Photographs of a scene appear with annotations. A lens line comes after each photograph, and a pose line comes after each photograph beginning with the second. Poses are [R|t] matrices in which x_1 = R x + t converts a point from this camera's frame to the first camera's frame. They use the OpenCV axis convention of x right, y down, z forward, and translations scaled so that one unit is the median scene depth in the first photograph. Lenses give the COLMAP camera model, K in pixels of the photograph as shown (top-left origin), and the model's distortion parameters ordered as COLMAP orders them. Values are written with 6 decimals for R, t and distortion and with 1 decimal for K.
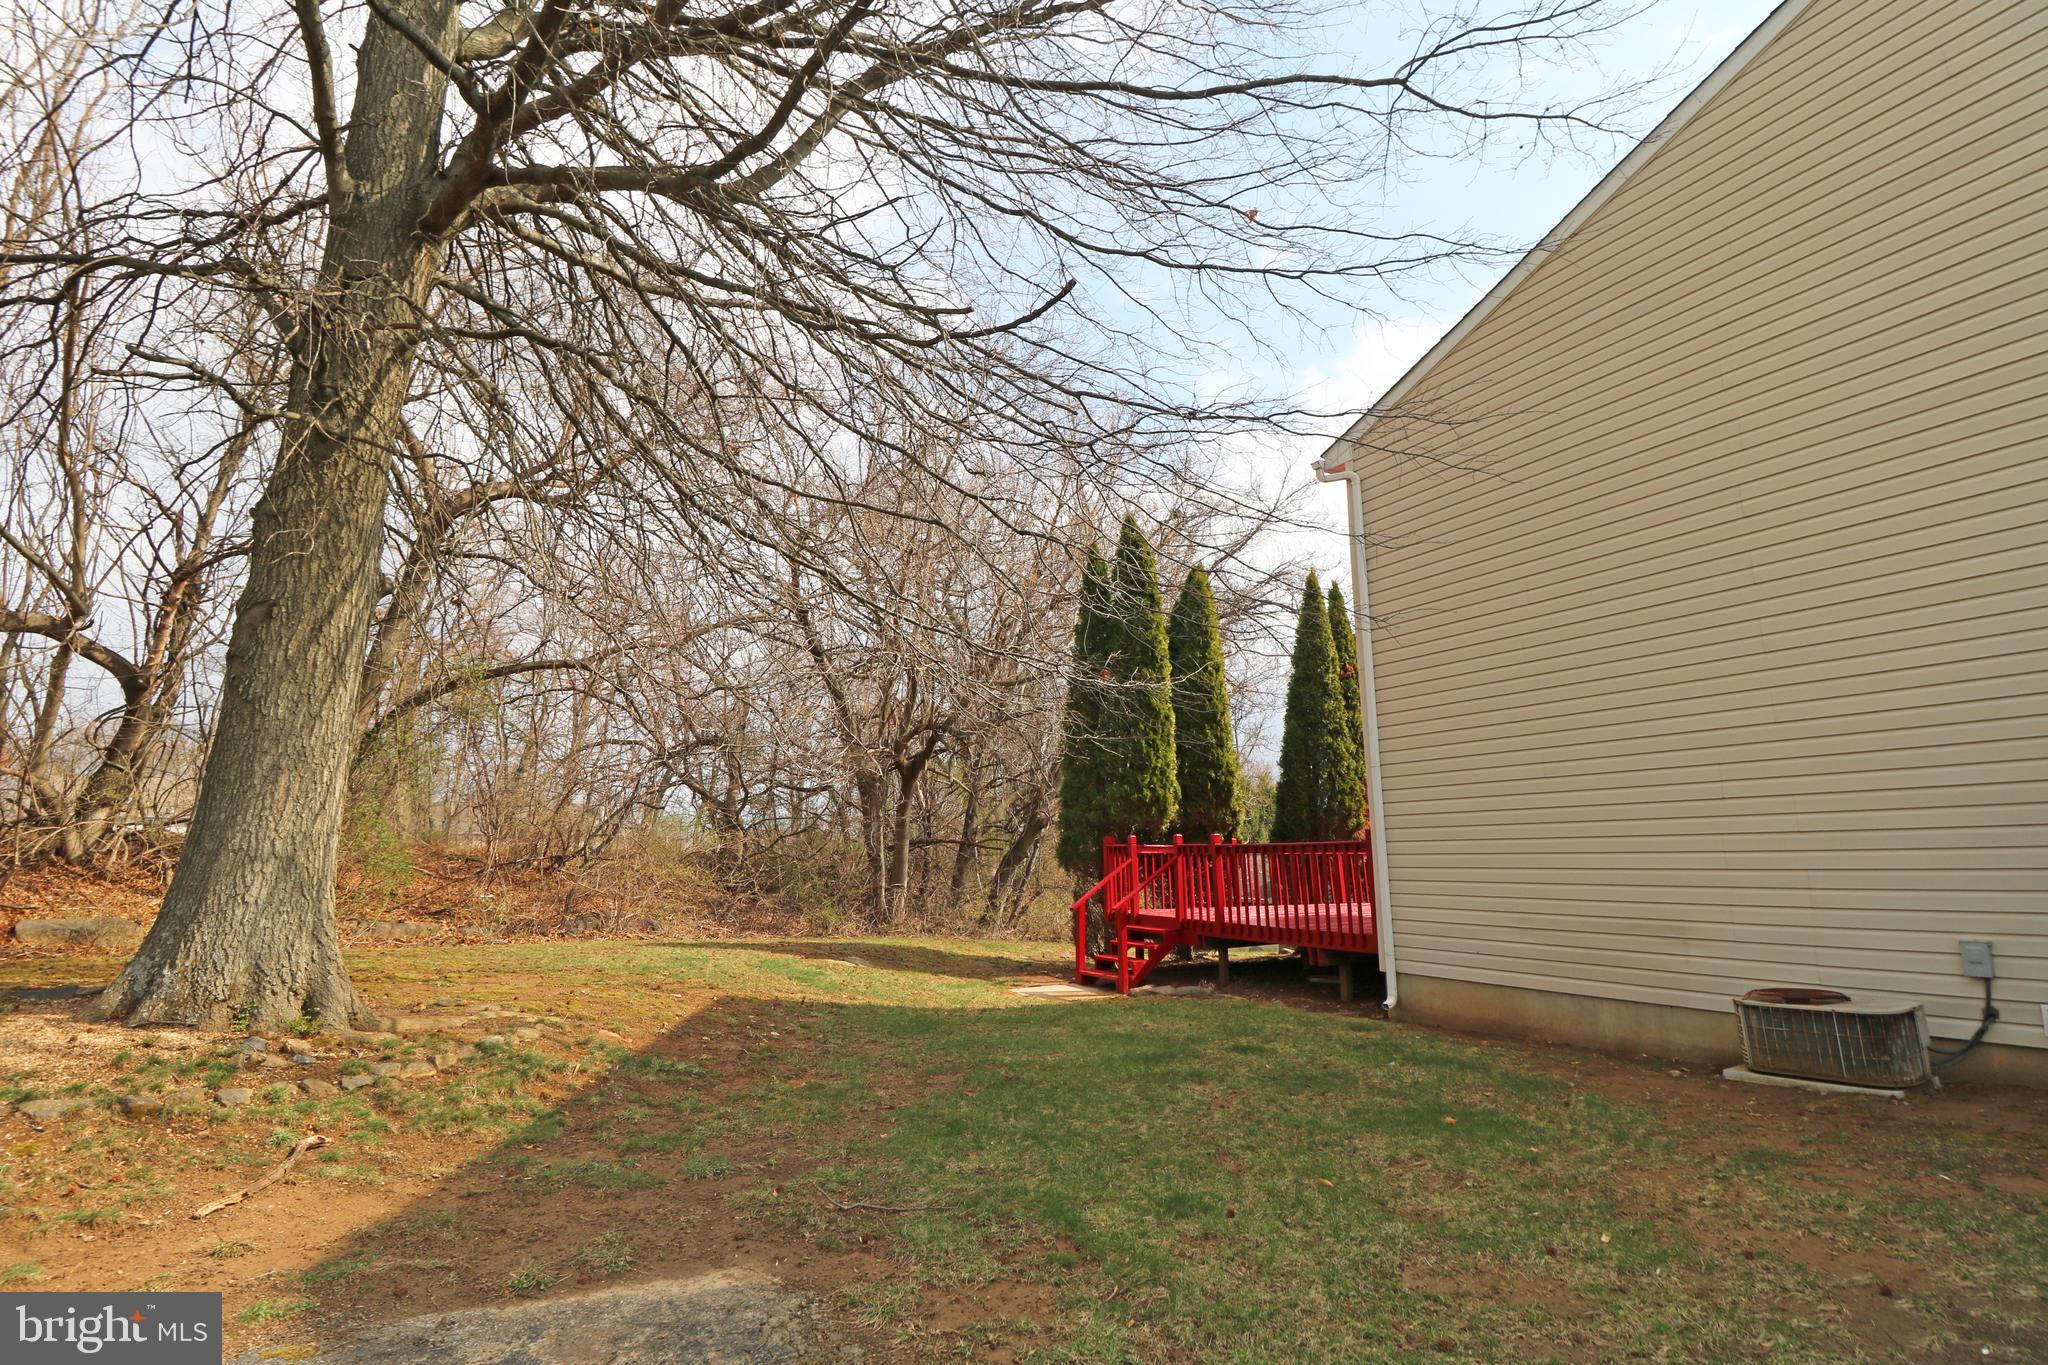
lens RADIAL K [[951.3, 0, 1035.2], [0, 951.3, 675.6], [0, 0, 1]] dist [0.001353, -0.015990]
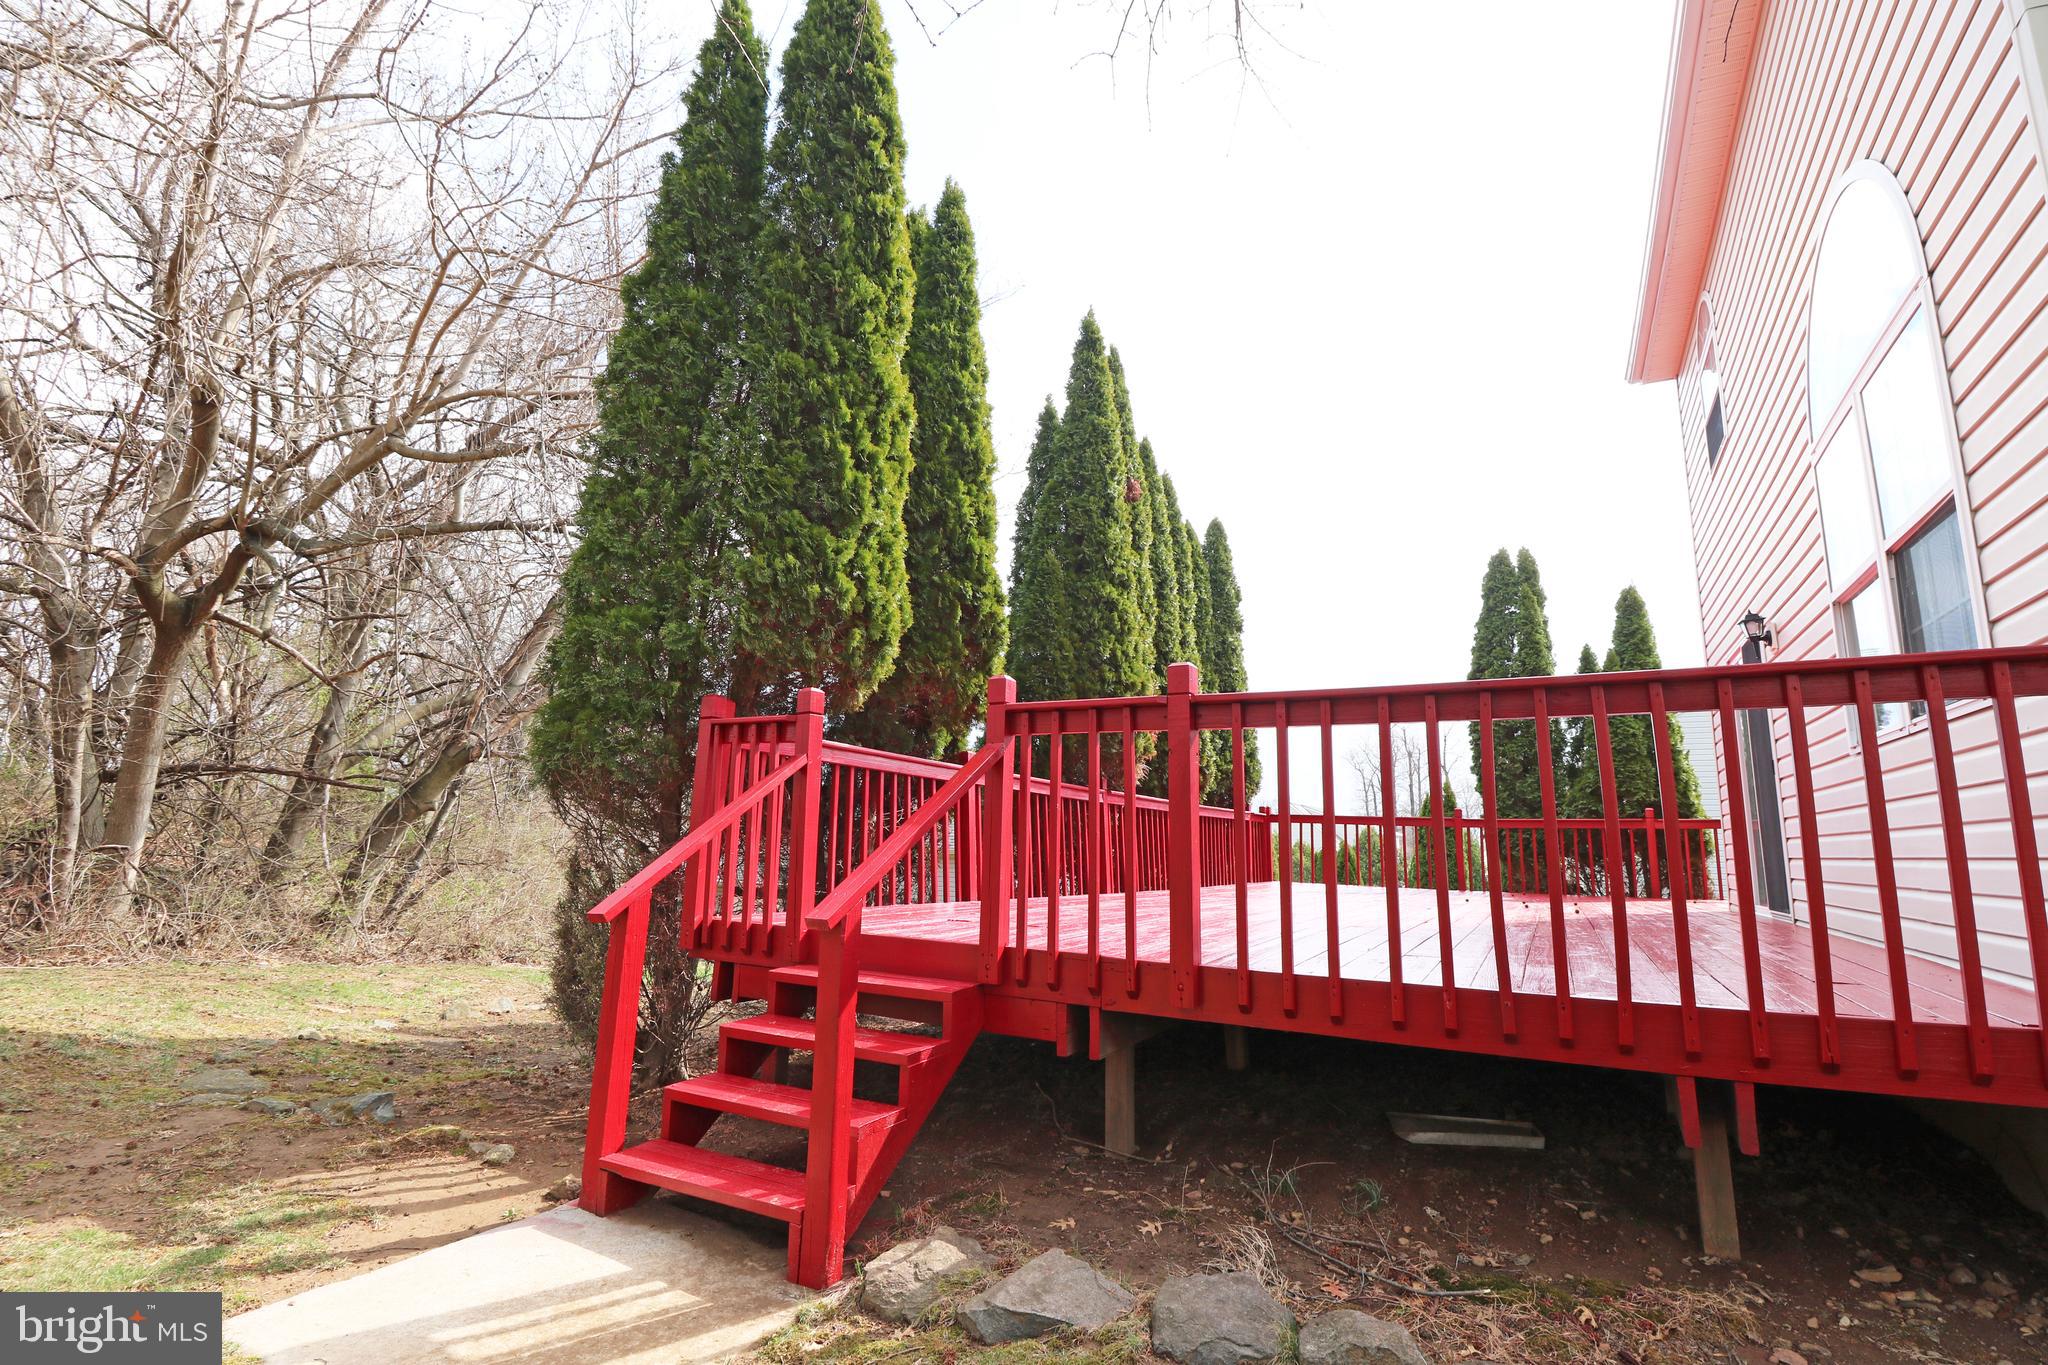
lens RADIAL K [[951.3, 0, 1035.2], [0, 951.3, 675.6], [0, 0, 1]] dist [0.001353, -0.015990]
pose [[0.851307, 0.122123, 0.510256, -0.000915], [-0.128109, 0.991480, -0.023561, 0.081500], [-0.508787, -0.045311, 0.859699, 0.338702]]
